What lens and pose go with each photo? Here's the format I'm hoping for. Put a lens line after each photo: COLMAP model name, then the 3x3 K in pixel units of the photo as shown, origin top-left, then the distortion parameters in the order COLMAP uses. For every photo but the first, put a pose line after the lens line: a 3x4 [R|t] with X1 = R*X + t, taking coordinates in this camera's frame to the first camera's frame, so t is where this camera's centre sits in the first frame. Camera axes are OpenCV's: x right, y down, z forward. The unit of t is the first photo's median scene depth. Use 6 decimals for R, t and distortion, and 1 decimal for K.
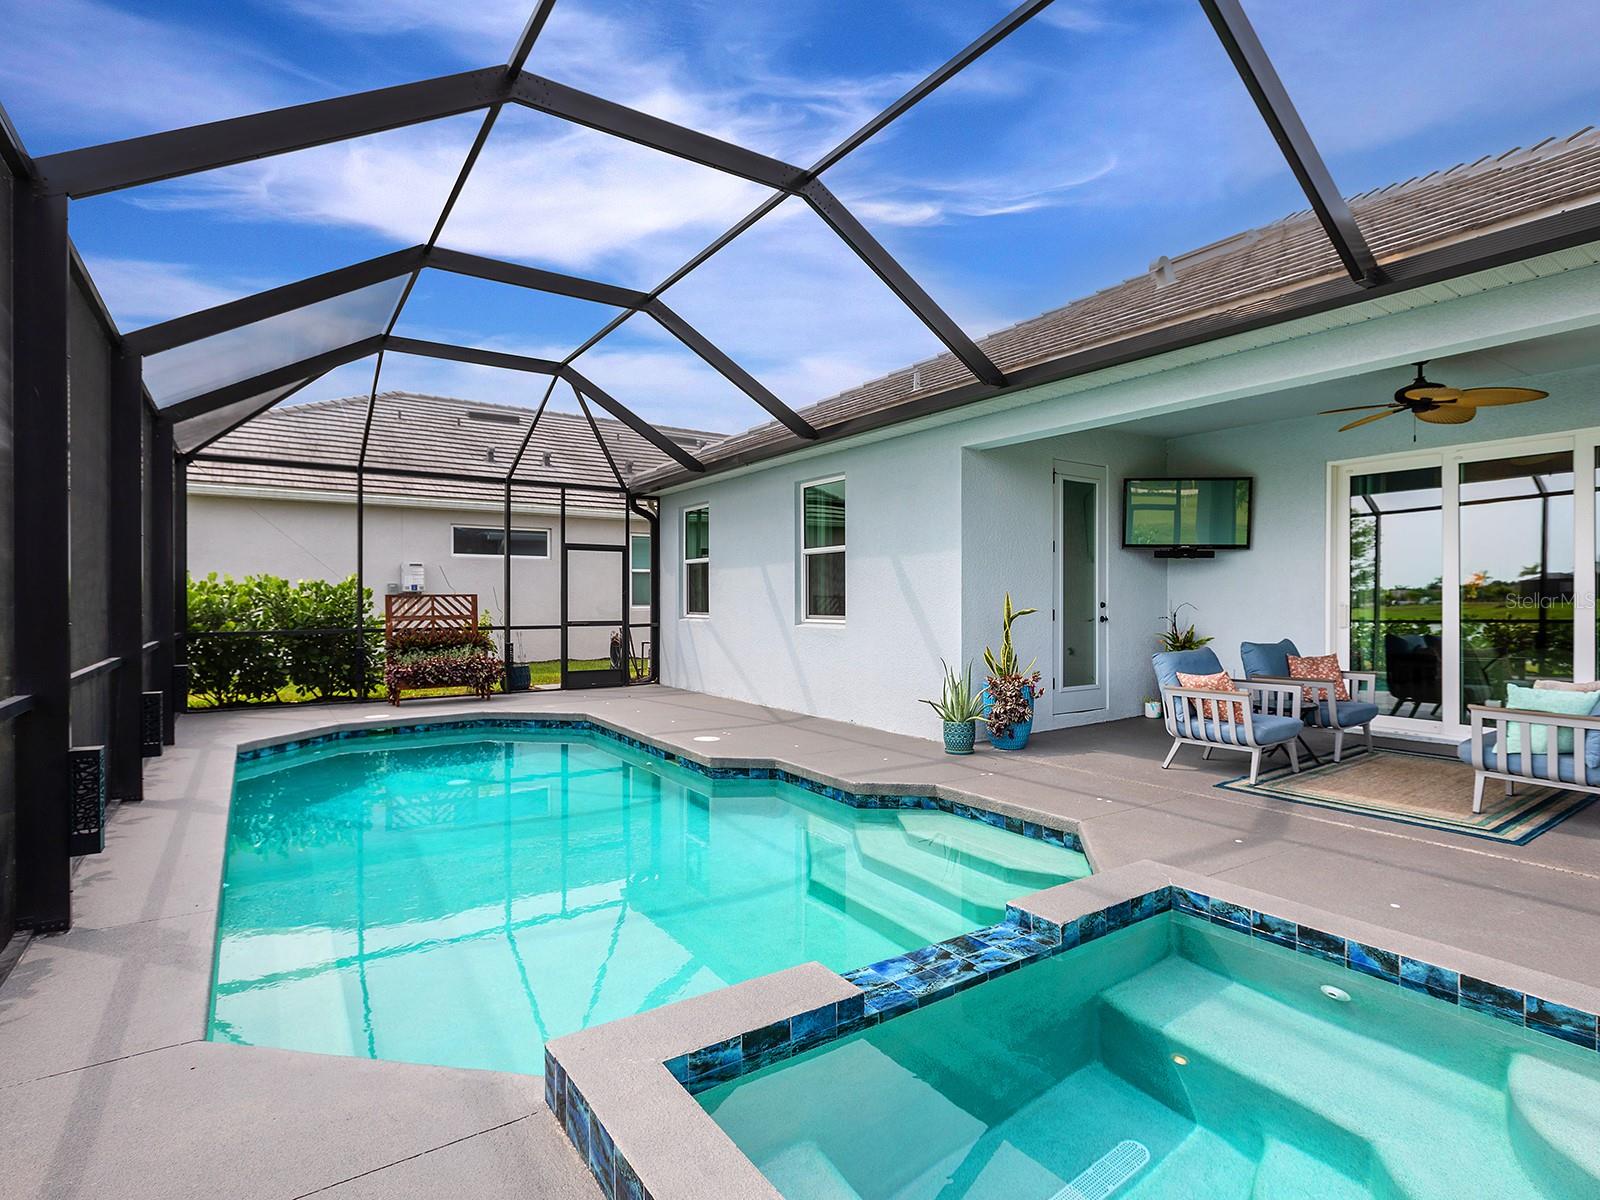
lens RADIAL K [[829.6, 0, 800.0], [0, 829.6, 600.0], [0, 0, 1]] dist [-0.000923, 0.000178]
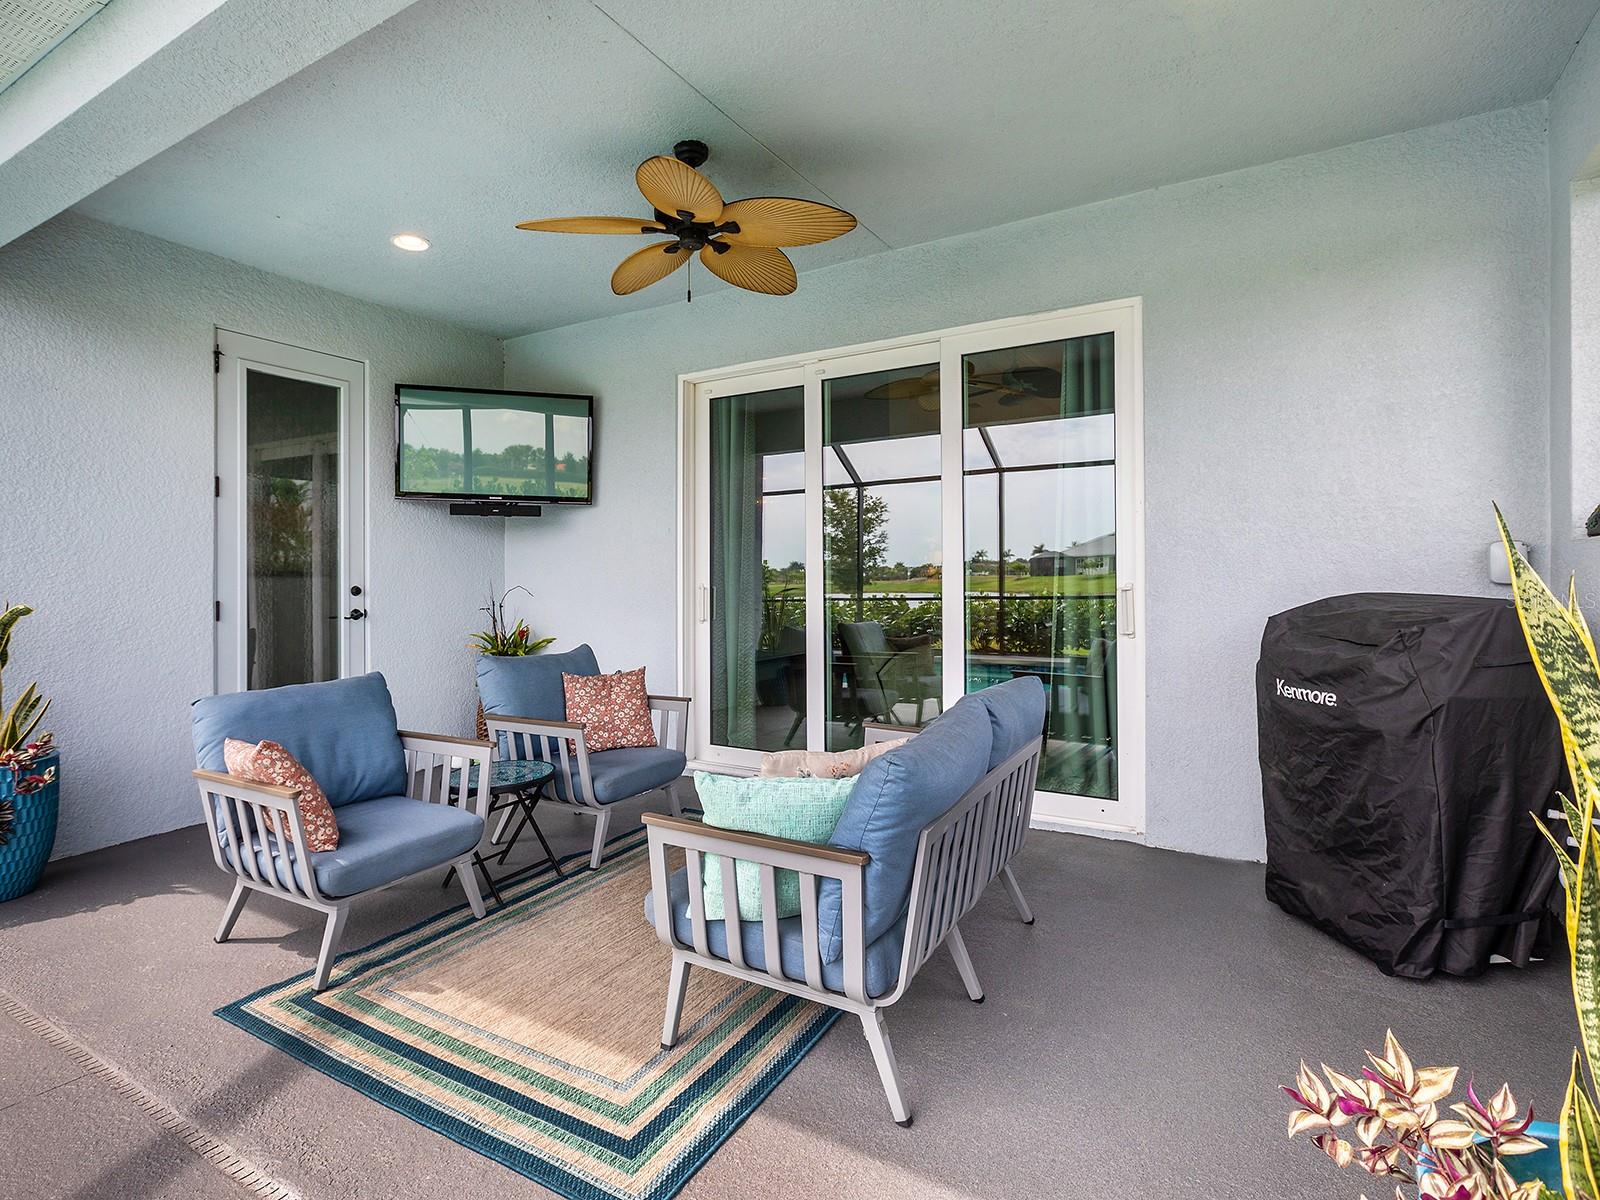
lens RADIAL K [[835.2, 0, 797.5], [0, 835.2, 591.8], [0, 0, 1]] dist [0.000443, 0.000155]
pose [[0.904020, -0.012827, 0.427297, 0.412275], [0.005437, 0.999814, 0.018510, -0.003031], [-0.427455, -0.014411, 0.903922, 0.329904]]
